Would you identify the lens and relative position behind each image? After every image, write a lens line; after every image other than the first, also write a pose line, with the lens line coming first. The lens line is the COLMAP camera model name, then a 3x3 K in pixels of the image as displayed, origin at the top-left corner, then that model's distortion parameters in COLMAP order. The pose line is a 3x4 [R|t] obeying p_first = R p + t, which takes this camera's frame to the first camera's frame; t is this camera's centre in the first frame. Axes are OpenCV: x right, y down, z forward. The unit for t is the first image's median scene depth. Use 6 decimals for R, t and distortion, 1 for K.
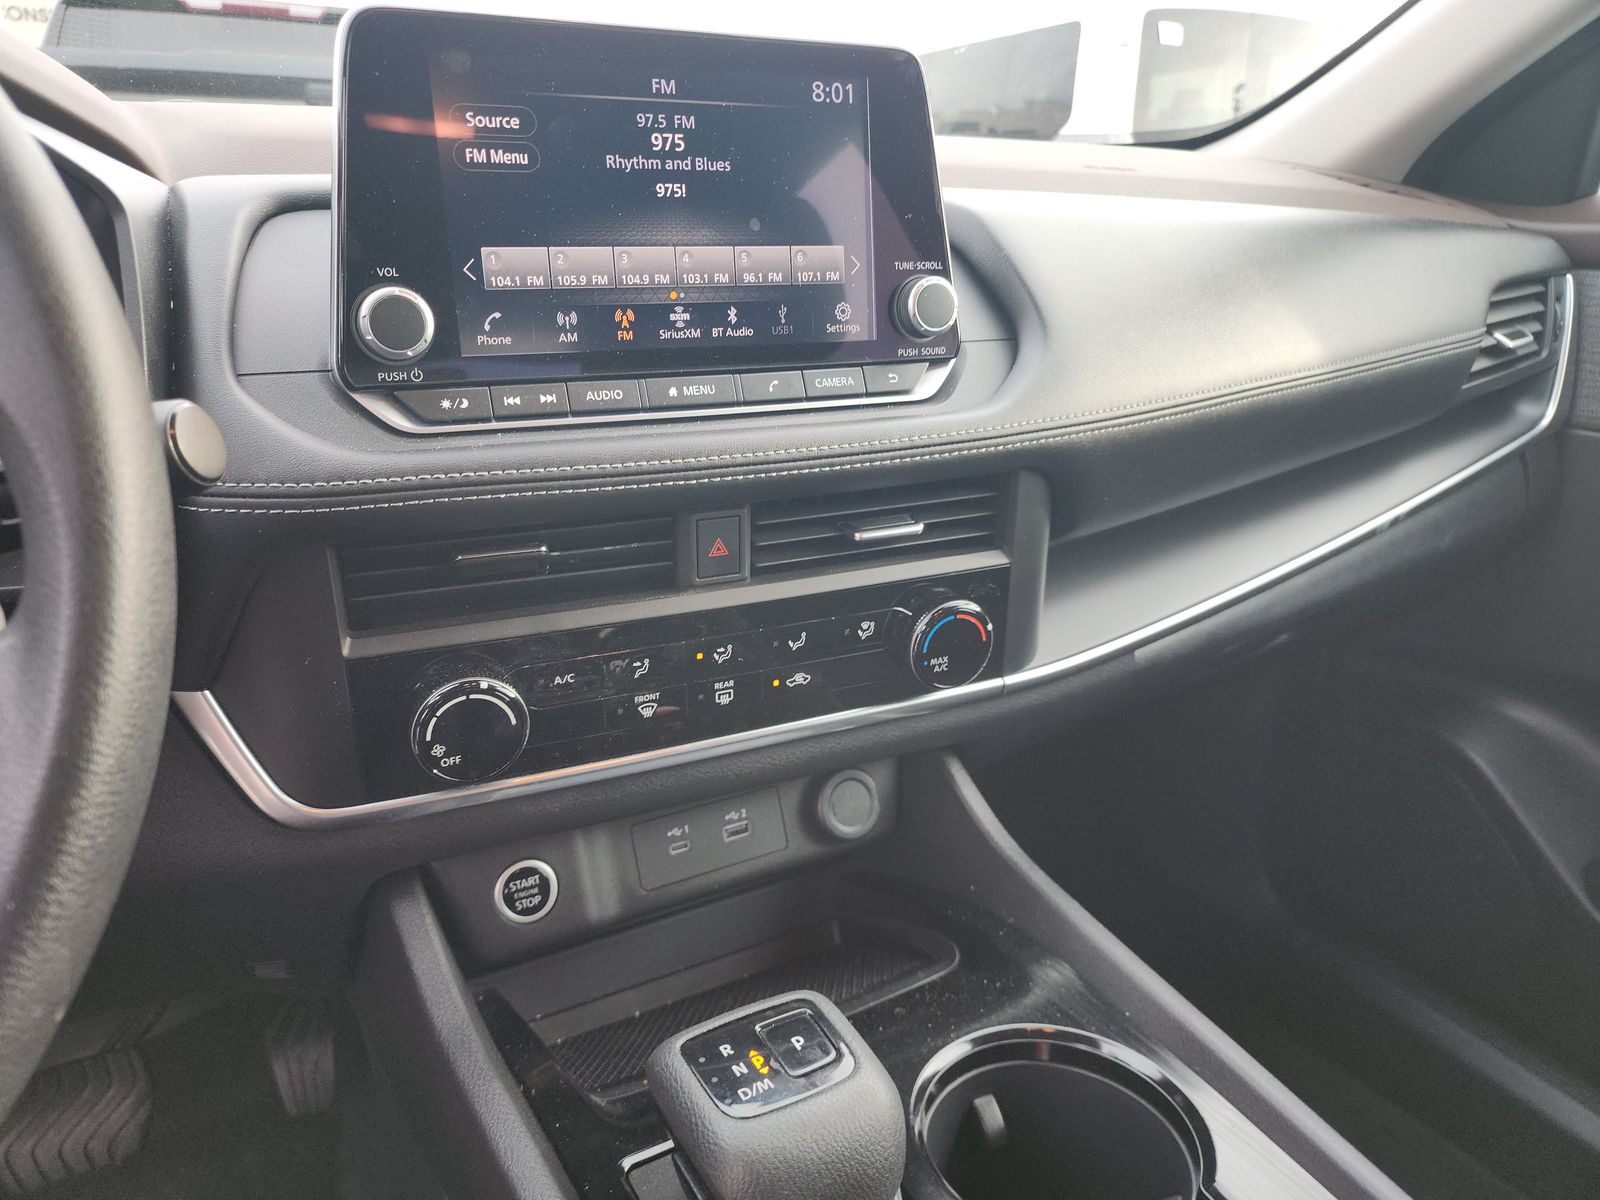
lens RADIAL K [[1068.1, 0, 802.0], [0, 1068.1, 608.1], [0, 0, 1]] dist [-0.004276, -0.014173]
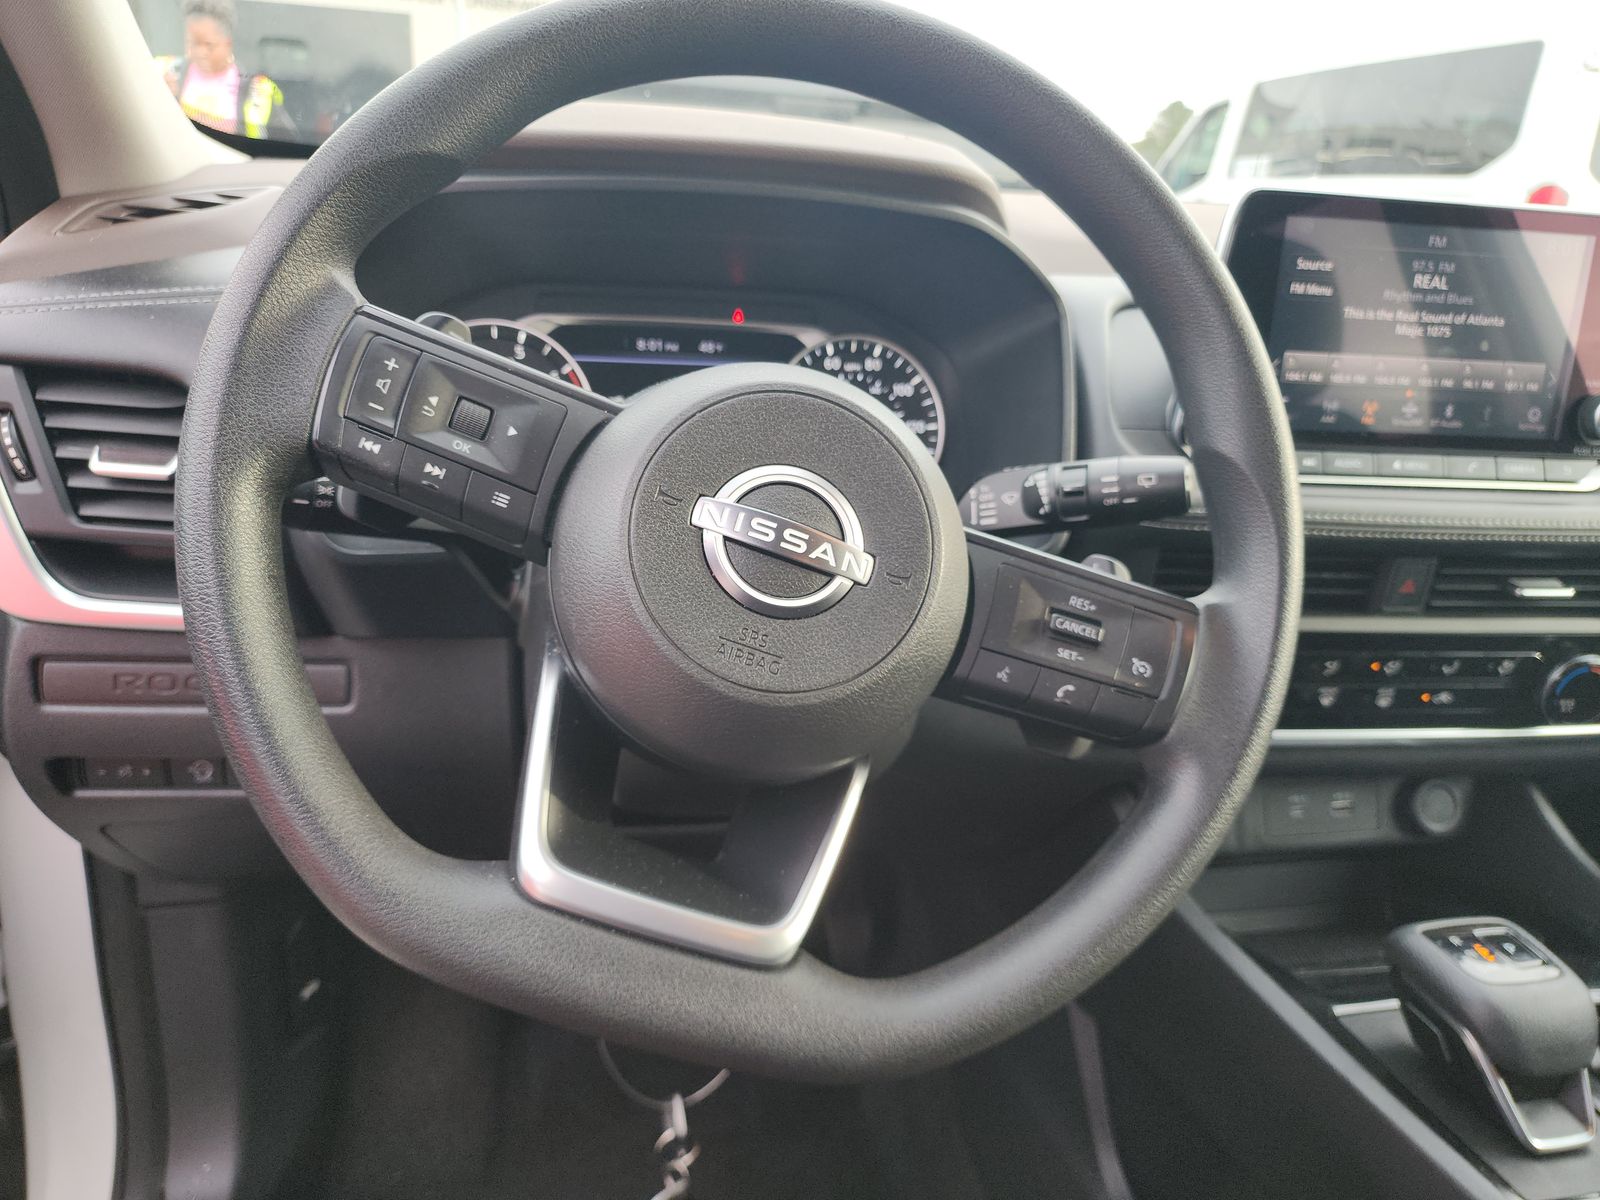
lens RADIAL K [[1068.1, 0, 792.5], [0, 1068.1, 592.5], [0, 0, 1]] dist [-0.004276, -0.014173]
pose [[0.946595, 0.147825, -0.286541, -0.408989], [-0.152750, 0.988251, 0.005220, 0.057824], [0.283946, 0.038828, 0.958054, -0.449040]]
